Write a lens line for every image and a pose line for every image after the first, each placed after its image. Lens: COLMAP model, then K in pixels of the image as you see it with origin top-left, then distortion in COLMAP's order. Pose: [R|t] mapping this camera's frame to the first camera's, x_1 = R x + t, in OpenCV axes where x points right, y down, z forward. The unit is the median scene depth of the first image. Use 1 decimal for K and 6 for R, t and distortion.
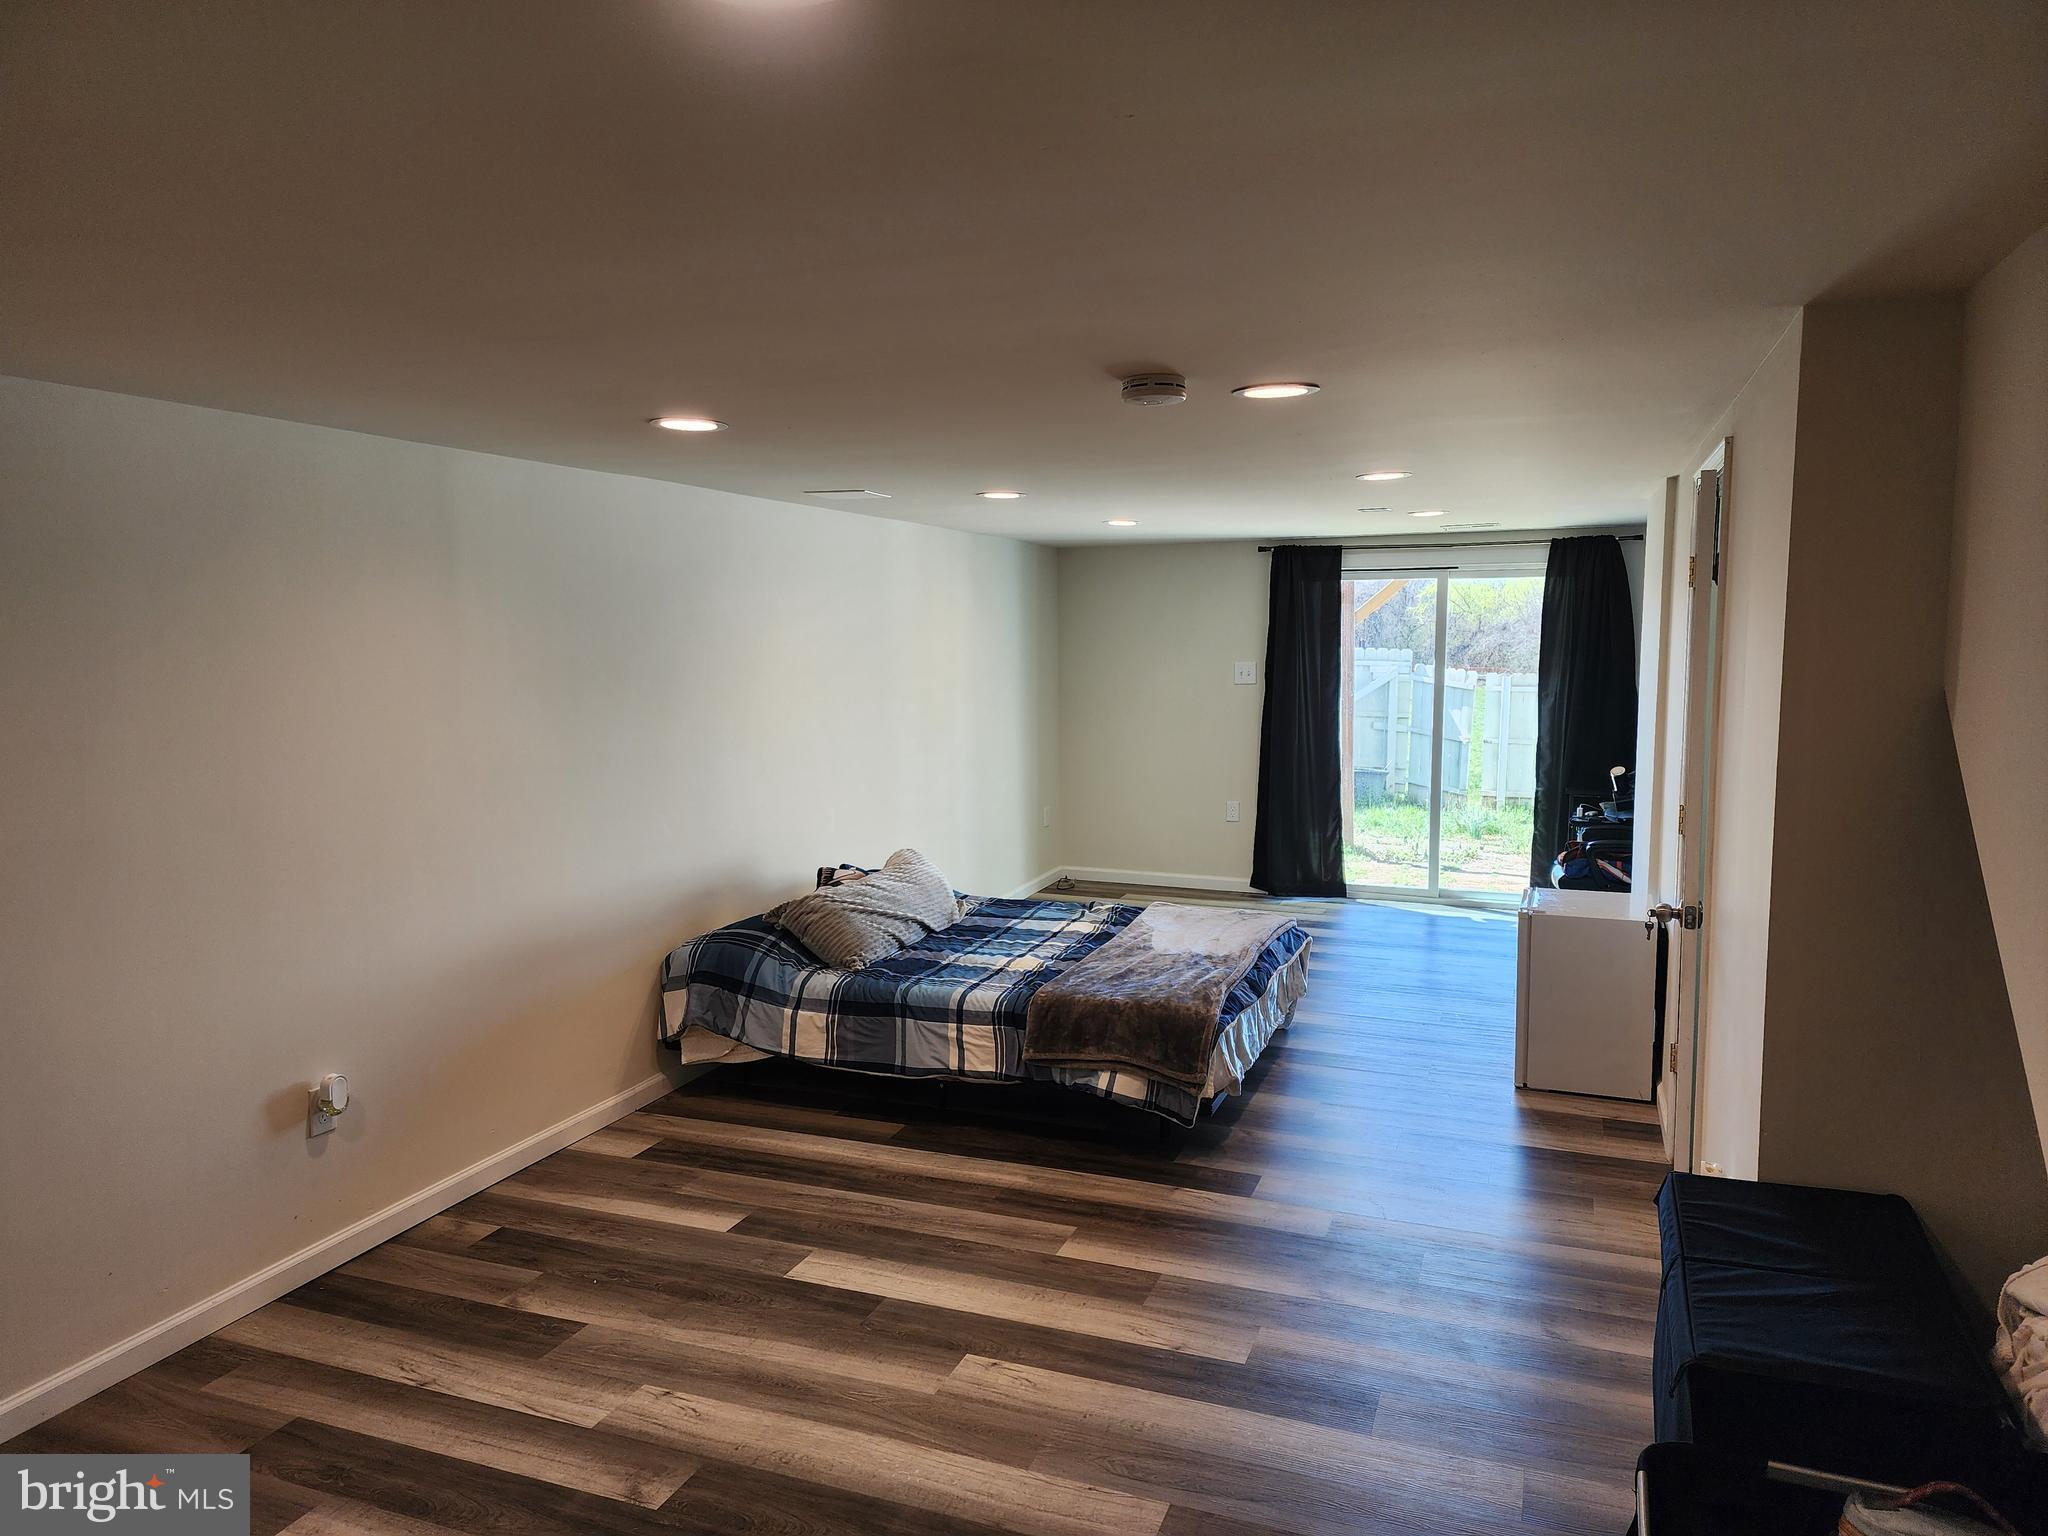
lens RADIAL K [[1366.3, 0, 1031.9], [0, 1366.3, 767.8], [0, 0, 1]] dist [0.071791, -0.065597]
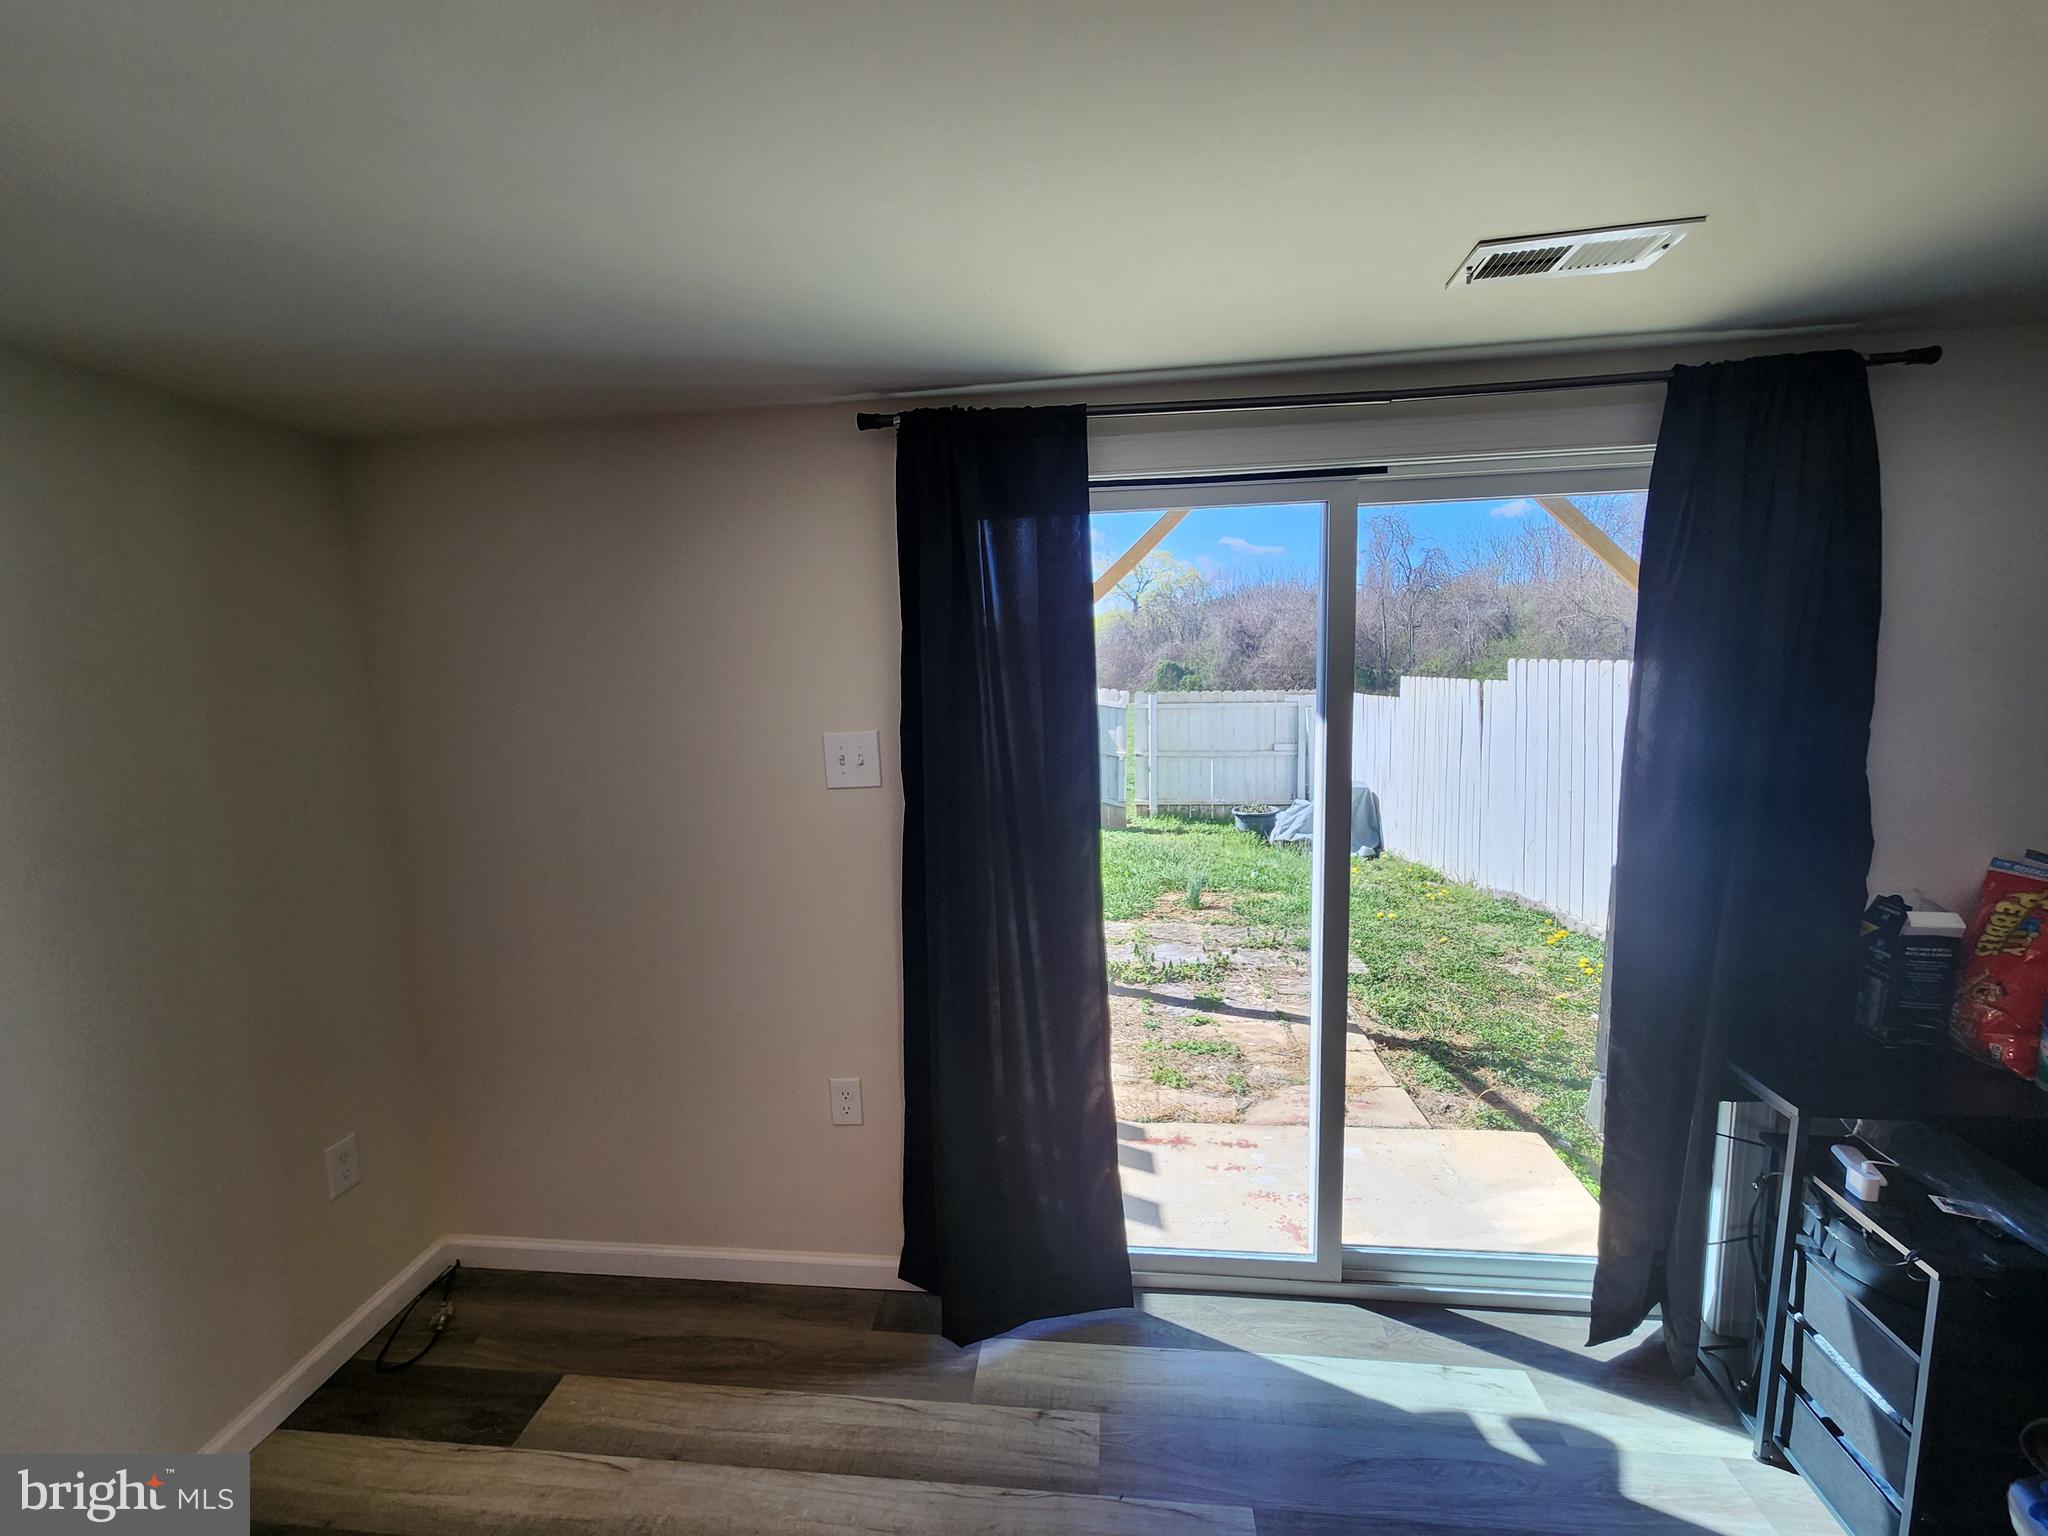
lens RADIAL K [[844.2, 0, 1021.5], [0, 844.2, 761.9], [0, 0, 1]] dist [0.000209, -0.000276]
pose [[0.964921, -0.057937, 0.256067, 0.204716], [0.052833, 0.998244, 0.026774, -0.105632], [-0.257168, -0.012306, 0.966288, 1.096562]]
